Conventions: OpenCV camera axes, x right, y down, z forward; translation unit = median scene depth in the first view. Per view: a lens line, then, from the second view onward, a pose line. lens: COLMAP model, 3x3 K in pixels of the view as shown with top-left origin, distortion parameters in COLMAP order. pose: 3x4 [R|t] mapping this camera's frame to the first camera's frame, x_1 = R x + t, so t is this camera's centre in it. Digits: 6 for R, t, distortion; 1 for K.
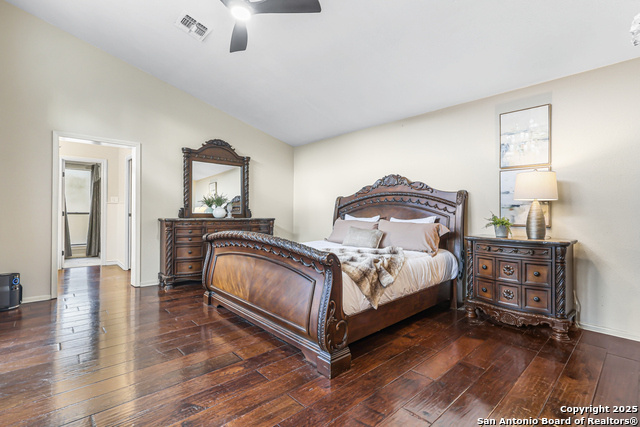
lens RADIAL K [[296.4, 0, 315.3], [0, 296.4, 211.7], [0, 0, 1]] dist [-0.004923, -0.000209]
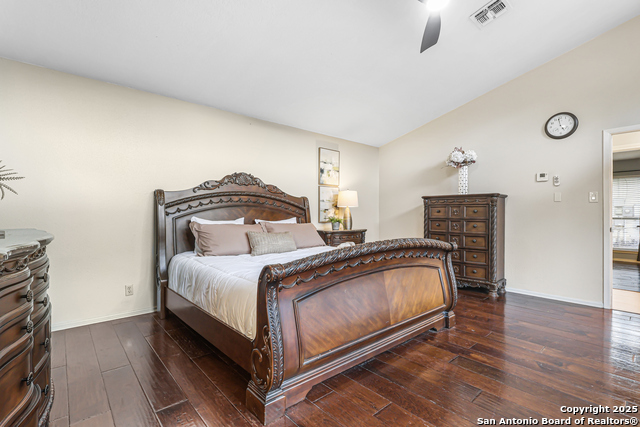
lens RADIAL K [[296.4, 0, 320.4], [0, 296.4, 214.2], [0, 0, 1]] dist [-0.004923, -0.000209]
pose [[0.022778, -0.005126, 0.999727, -1.023551], [-0.002560, 0.999983, 0.005185, -0.005495], [-0.999737, -0.002678, 0.022764, 1.151722]]
